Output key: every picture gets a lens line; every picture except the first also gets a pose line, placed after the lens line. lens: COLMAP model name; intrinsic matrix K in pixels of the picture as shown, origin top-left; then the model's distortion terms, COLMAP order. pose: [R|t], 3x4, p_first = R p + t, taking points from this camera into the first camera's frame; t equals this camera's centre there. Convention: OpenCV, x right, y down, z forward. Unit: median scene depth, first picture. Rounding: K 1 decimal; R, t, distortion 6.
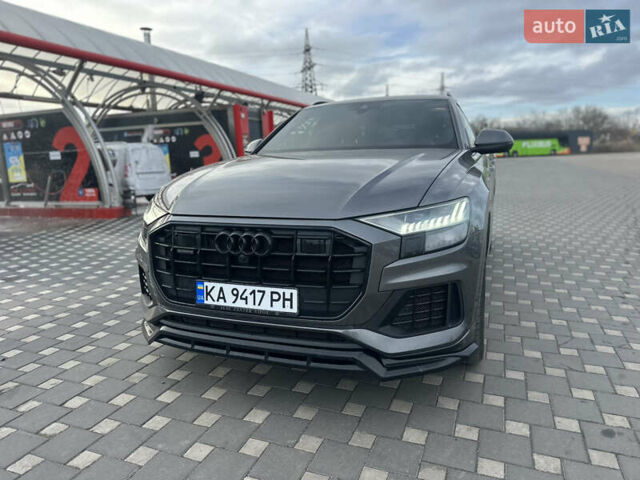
lens RADIAL K [[448.7, 0, 318.1], [0, 448.7, 242.2], [0, 0, 1]] dist [0.064132, -0.081100]
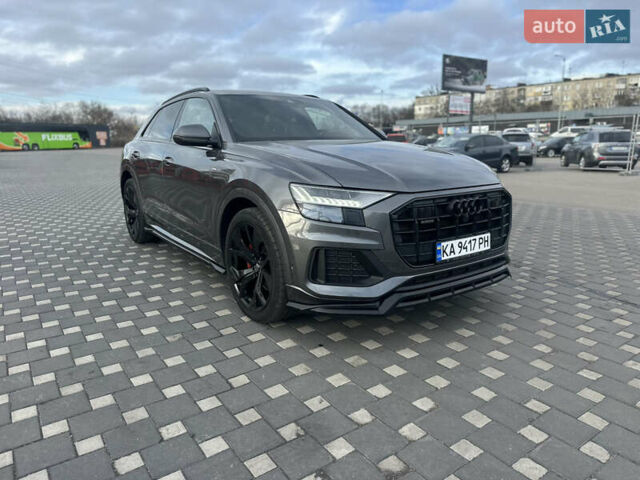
lens RADIAL K [[448.7, 0, 318.1], [0, 448.7, 242.2], [0, 0, 1]] dist [0.064132, -0.081100]
pose [[0.554510, -0.163066, 0.816044, -1.496214], [0.152492, 0.983920, 0.092991, -0.085001], [-0.818086, 0.072876, 0.570460, 0.572530]]
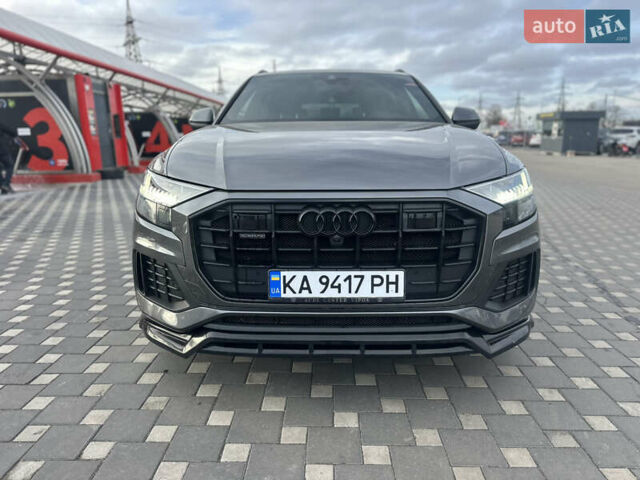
lens RADIAL K [[448.7, 0, 318.1], [0, 448.7, 242.2], [0, 0, 1]] dist [0.064132, -0.081100]
pose [[0.938473, -0.059723, 0.340150, -0.472128], [0.049044, 0.997999, 0.039914, 0.005571], [-0.341853, -0.020775, 0.939524, 0.210699]]
